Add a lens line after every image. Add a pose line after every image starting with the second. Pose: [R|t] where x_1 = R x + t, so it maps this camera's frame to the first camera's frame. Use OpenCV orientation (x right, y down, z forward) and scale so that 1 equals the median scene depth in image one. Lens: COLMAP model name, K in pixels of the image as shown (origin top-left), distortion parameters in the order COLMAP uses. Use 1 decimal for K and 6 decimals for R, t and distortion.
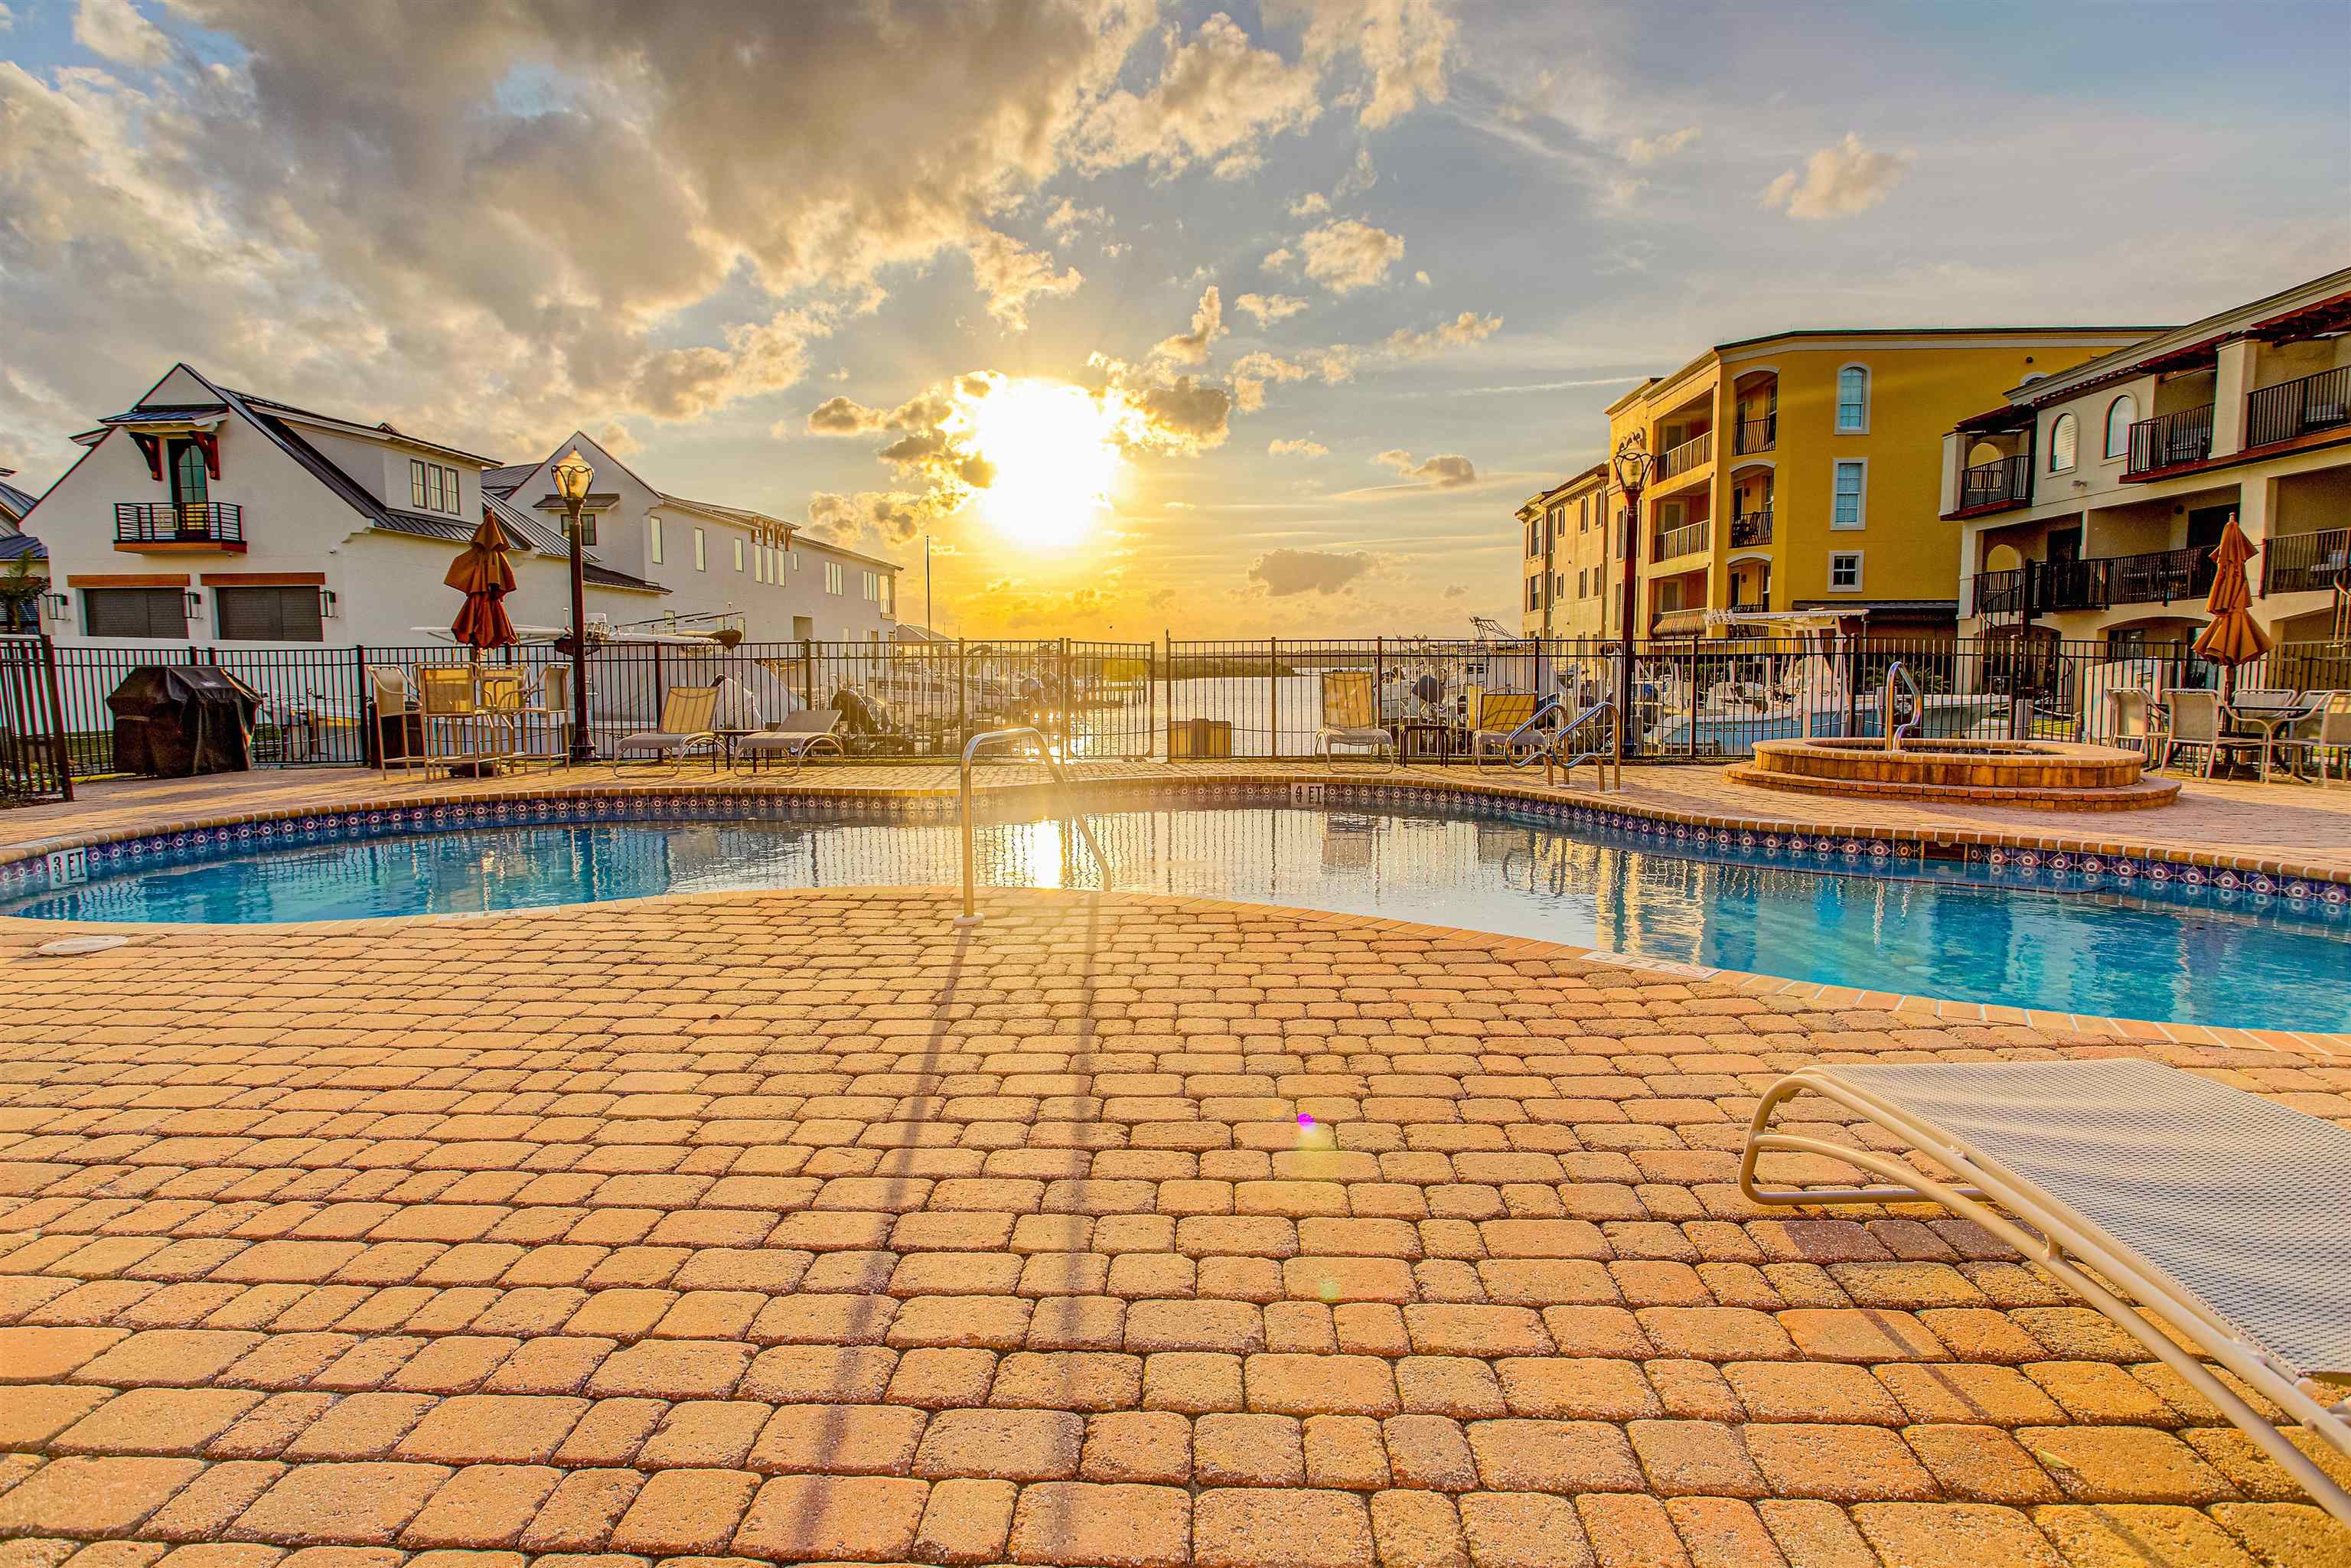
lens RADIAL K [[1245.2, 0, 1175.5], [0, 1245.2, 784.0], [0, 0, 1]] dist [-0.017932, 0.008880]
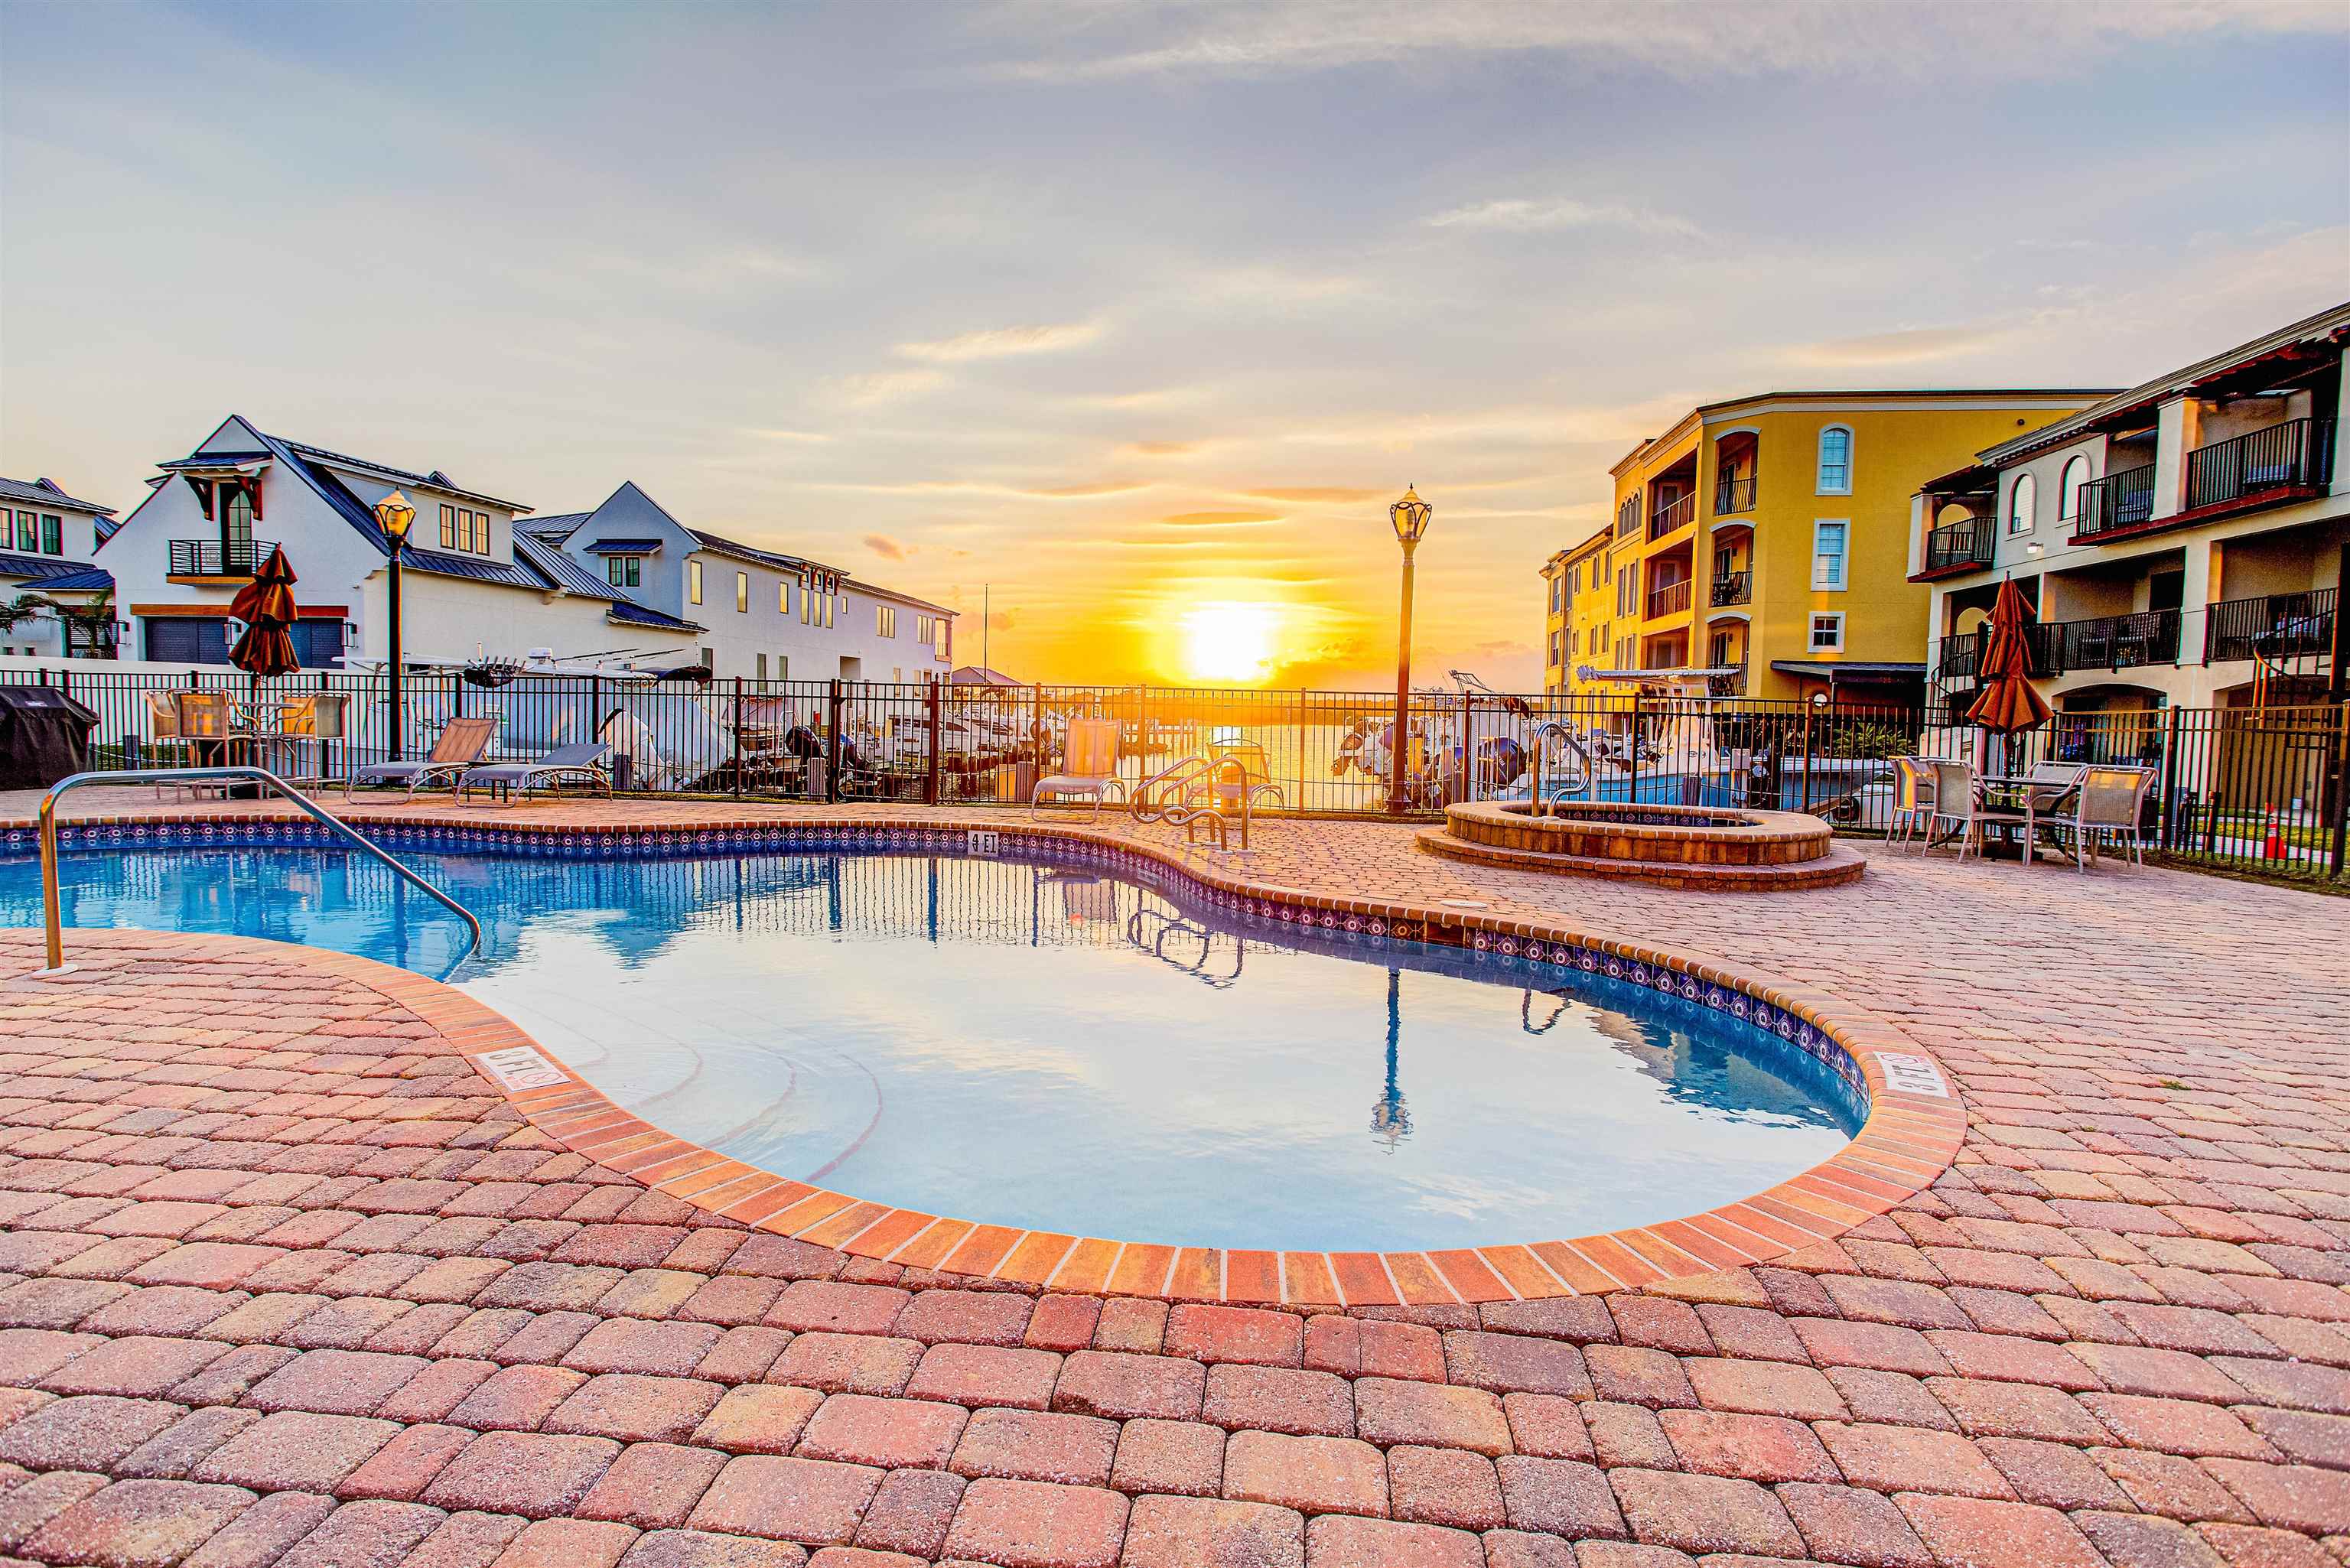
lens RADIAL K [[1182.3, 0, 1175.0], [0, 1182.3, 784.0], [0, 0, 1]] dist [-0.016355, 0.006648]
pose [[0.996606, 0.029032, -0.077031, 0.120989], [-0.031559, 0.998996, -0.031788, -0.004832], [0.076031, 0.034111, 0.996522, 0.032316]]
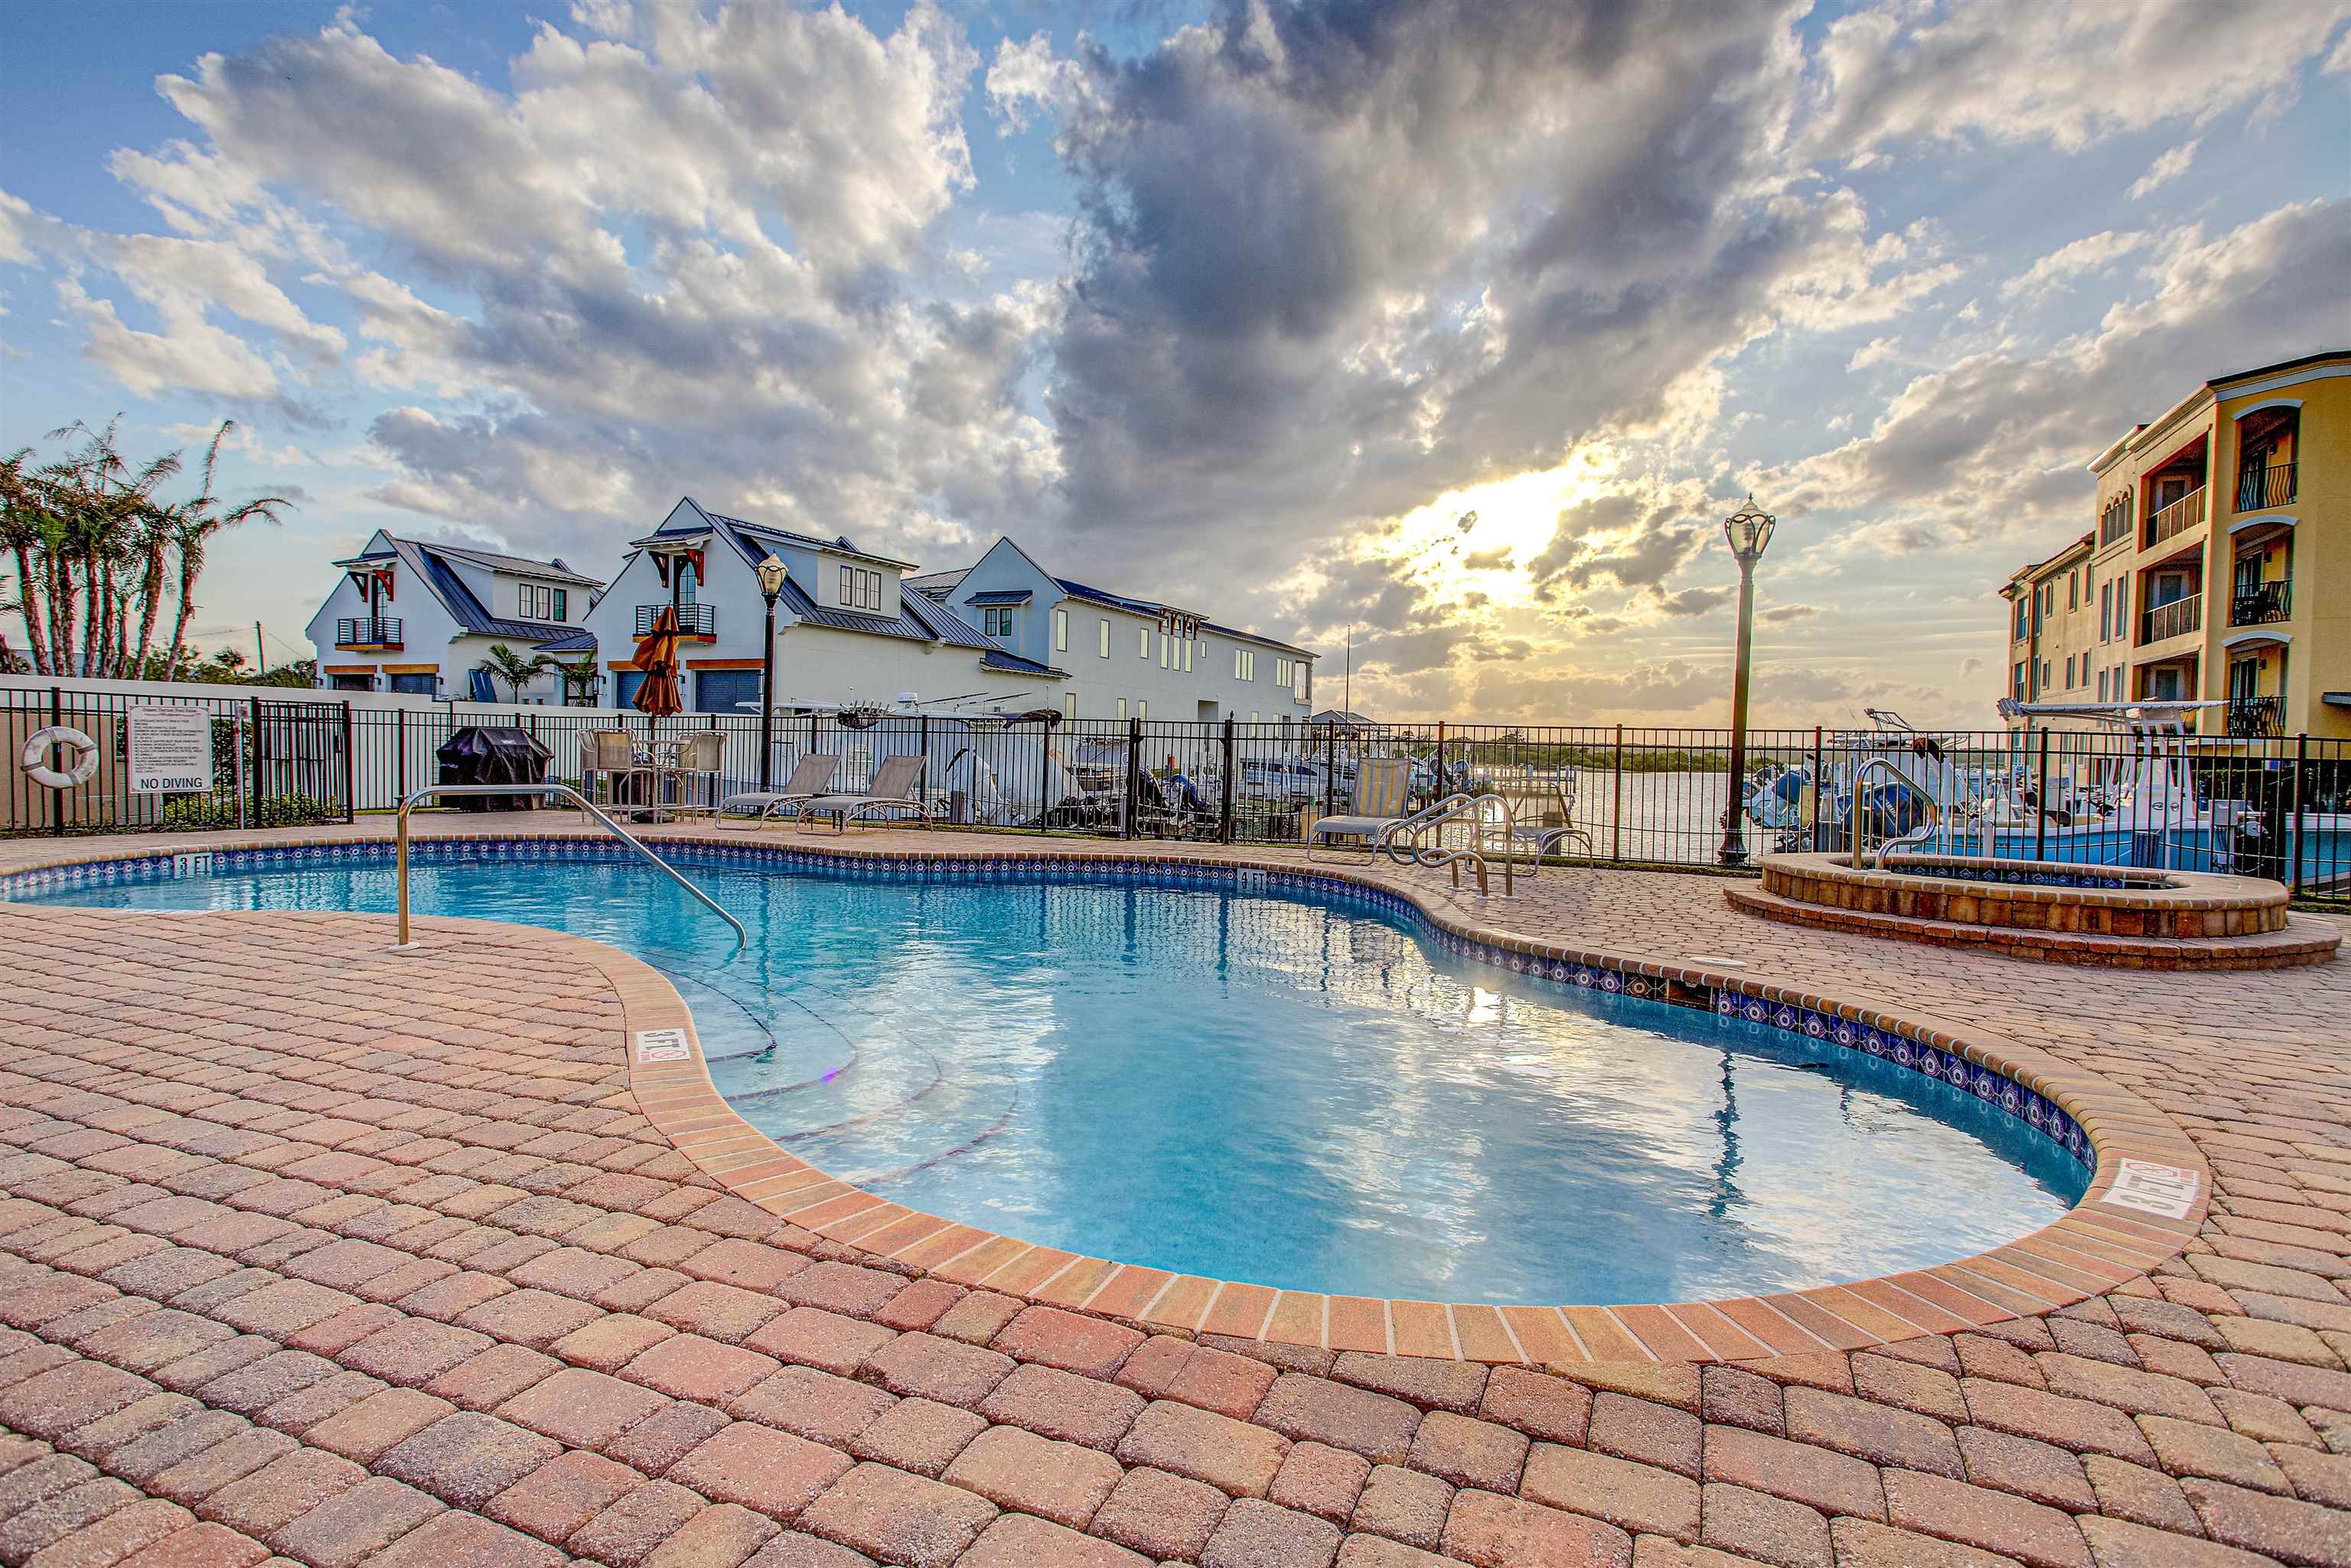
lens RADIAL K [[1228.8, 0, 1175.5], [0, 1228.8, 784.0], [0, 0, 1]] dist [-0.017808, 0.009061]
pose [[0.926292, 0.035876, -0.375094, 0.149741], [-0.061620, 0.996479, -0.056863, -0.003287], [0.371733, 0.075785, 0.925241, 0.036895]]
